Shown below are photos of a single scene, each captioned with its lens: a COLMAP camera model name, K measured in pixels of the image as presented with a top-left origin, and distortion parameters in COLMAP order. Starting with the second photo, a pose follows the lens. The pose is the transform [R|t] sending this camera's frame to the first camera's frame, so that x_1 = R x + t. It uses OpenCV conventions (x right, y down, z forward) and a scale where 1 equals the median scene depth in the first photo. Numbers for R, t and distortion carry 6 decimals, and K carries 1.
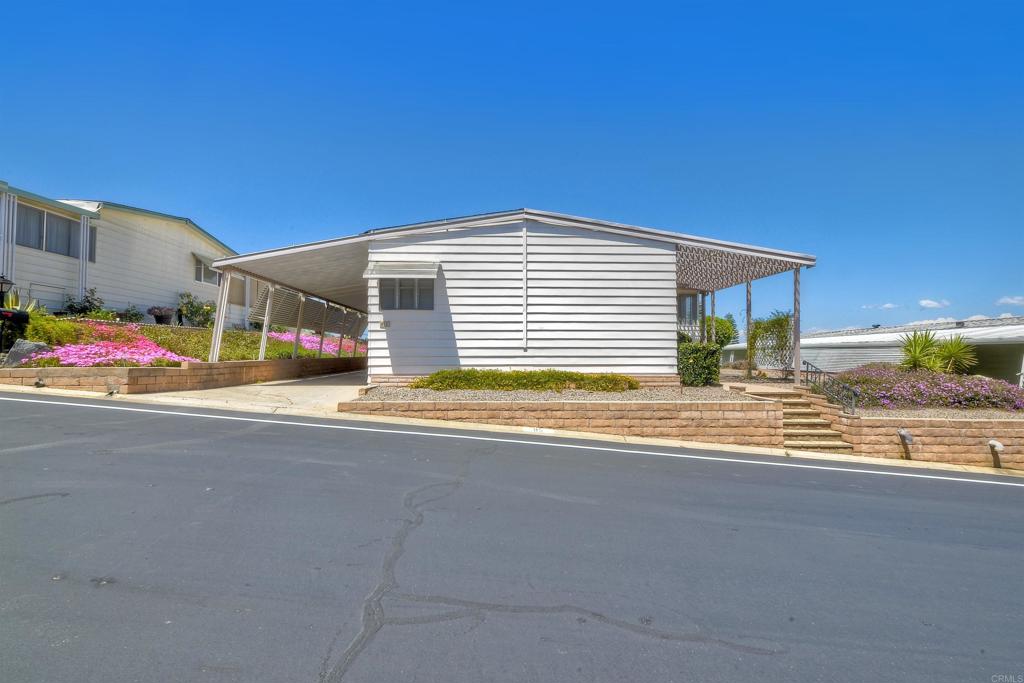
lens RADIAL K [[459.2, 0, 509.7], [0, 459.2, 345.7], [0, 0, 1]] dist [0.009847, -0.000164]
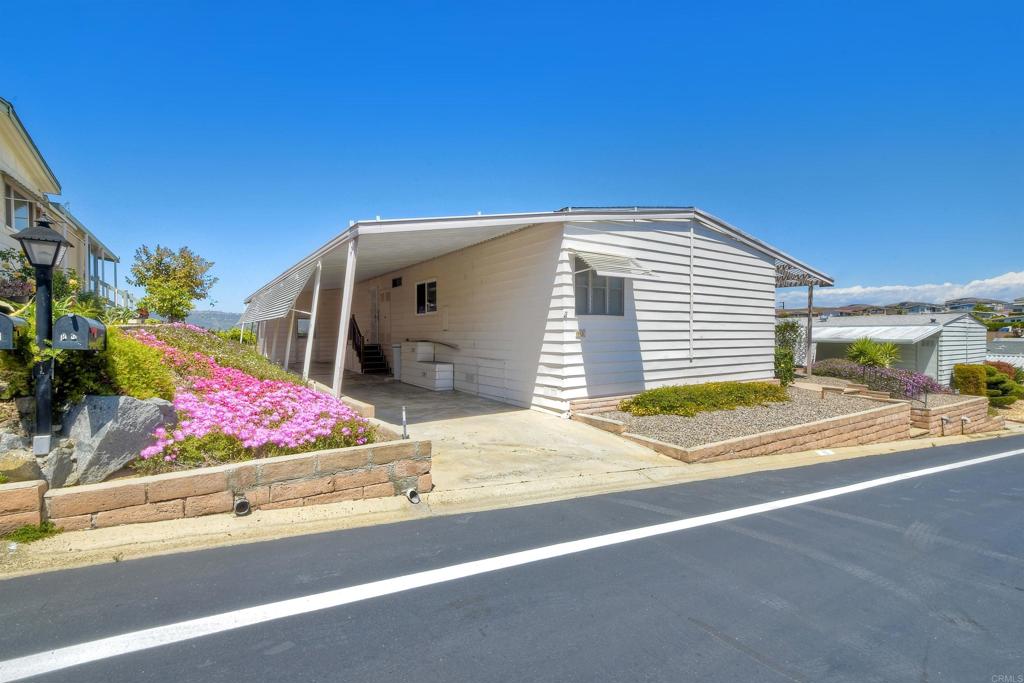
lens RADIAL K [[459.2, 0, 507.0], [0, 459.2, 340.9], [0, 0, 1]] dist [0.009847, -0.000164]
pose [[0.849918, -0.009273, 0.526834, -0.779846], [-0.012001, 0.999245, 0.036948, -0.060985], [-0.526779, -0.037725, 0.849165, 0.407163]]
